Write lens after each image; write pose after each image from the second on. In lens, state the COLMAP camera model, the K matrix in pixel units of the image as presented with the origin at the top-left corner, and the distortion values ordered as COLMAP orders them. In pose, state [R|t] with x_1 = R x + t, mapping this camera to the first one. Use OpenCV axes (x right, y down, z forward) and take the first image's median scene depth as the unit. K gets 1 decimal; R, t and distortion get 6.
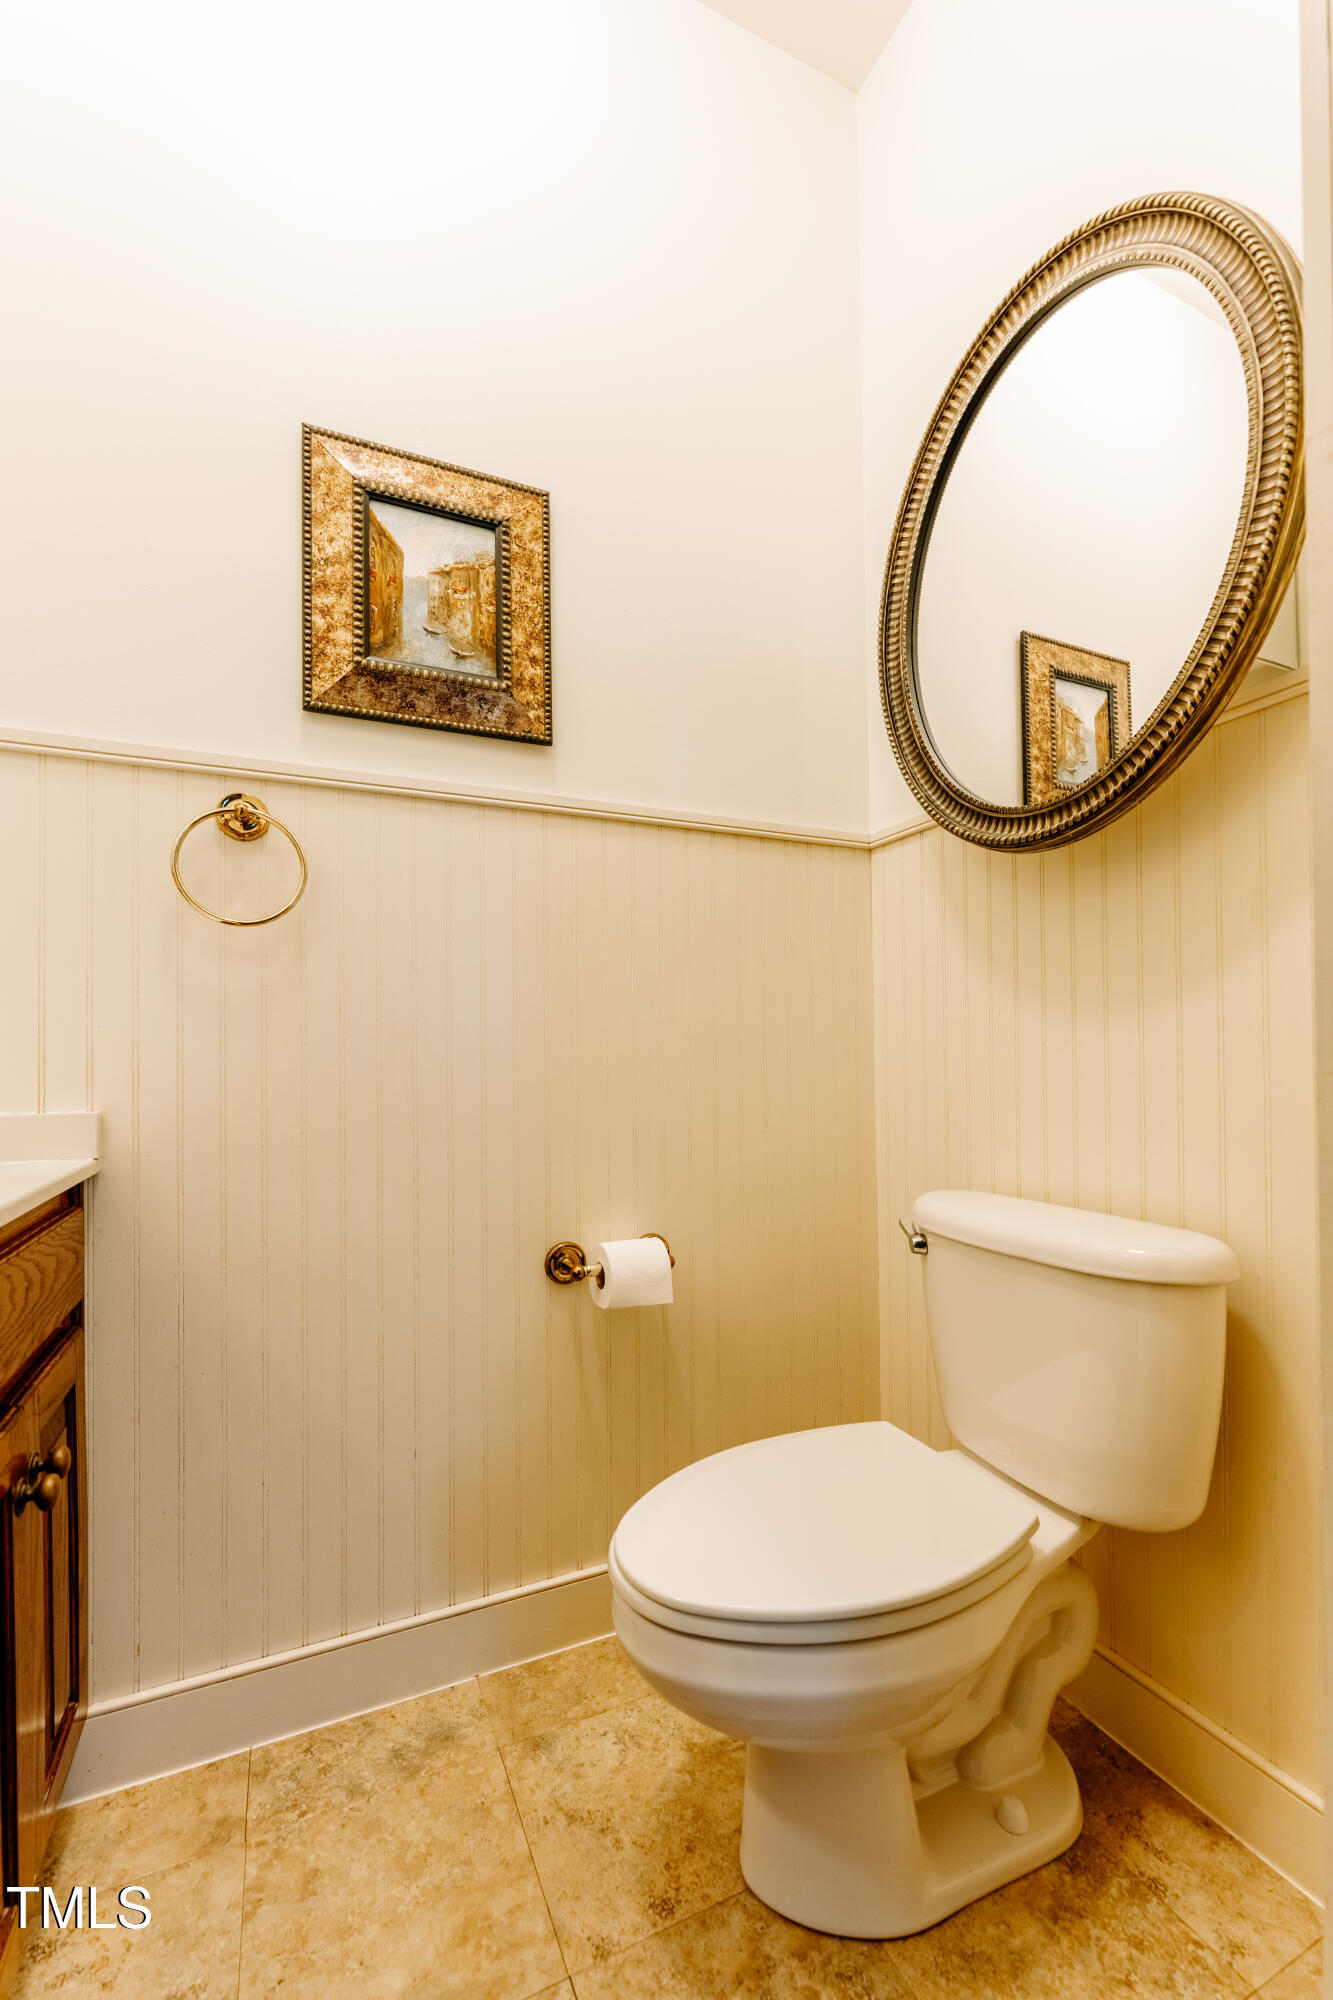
lens RADIAL K [[808.1, 0, 667.5], [0, 808.1, 1049.0], [0, 0, 1]] dist [0.002259, -0.000352]
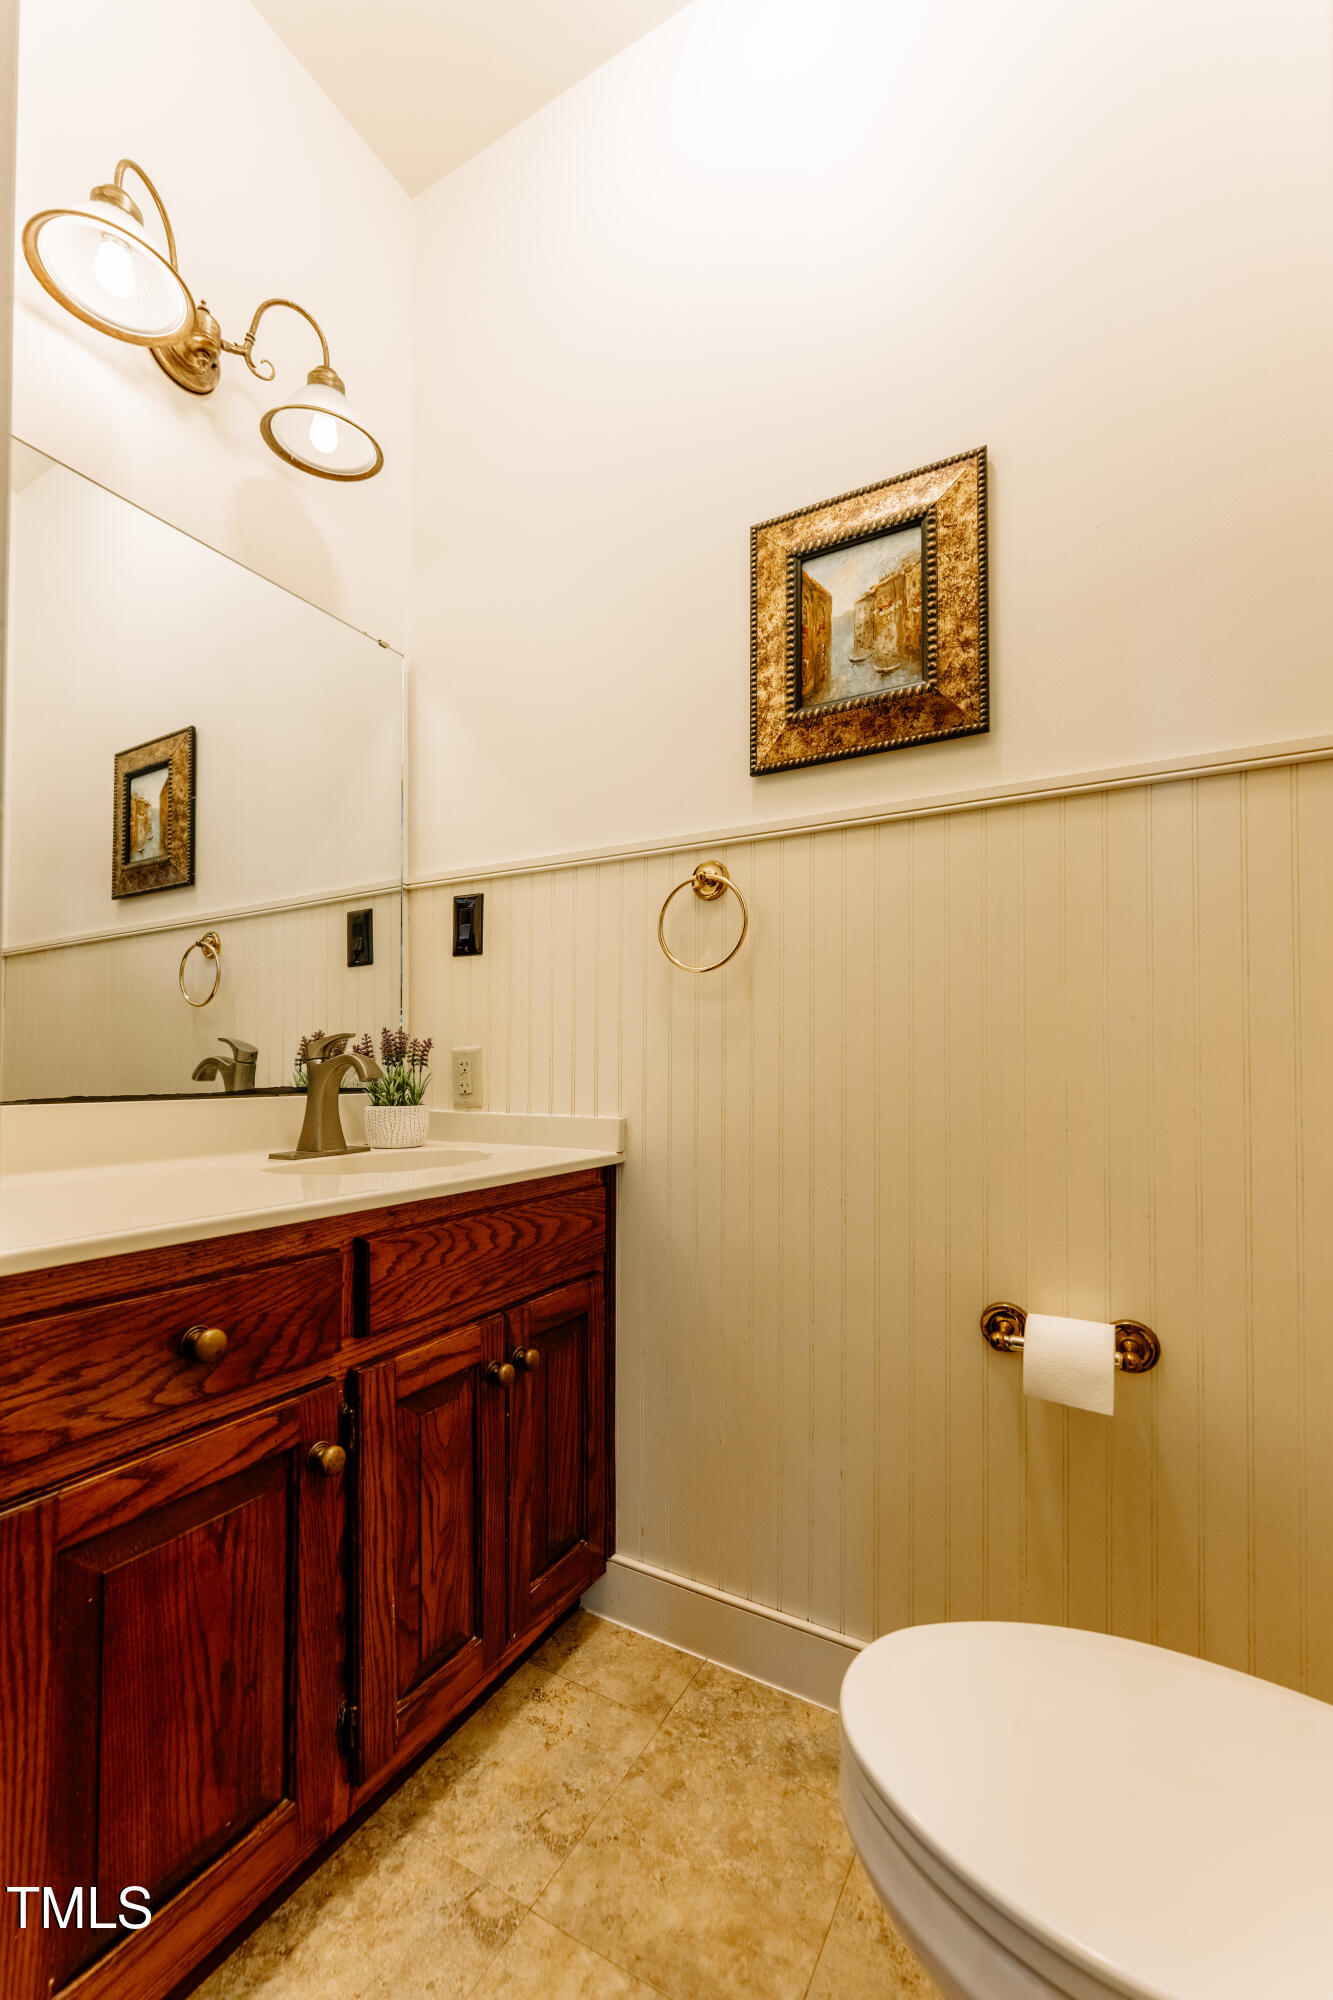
lens RADIAL K [[808.1, 0, 667.5], [0, 808.1, 1049.0], [0, 0, 1]] dist [0.002259, -0.000352]
pose [[0.604662, -0.004510, -0.796470, 0.378521], [-0.001135, 0.999978, -0.006524, -0.026943], [0.796482, 0.004848, 0.604643, 0.213766]]
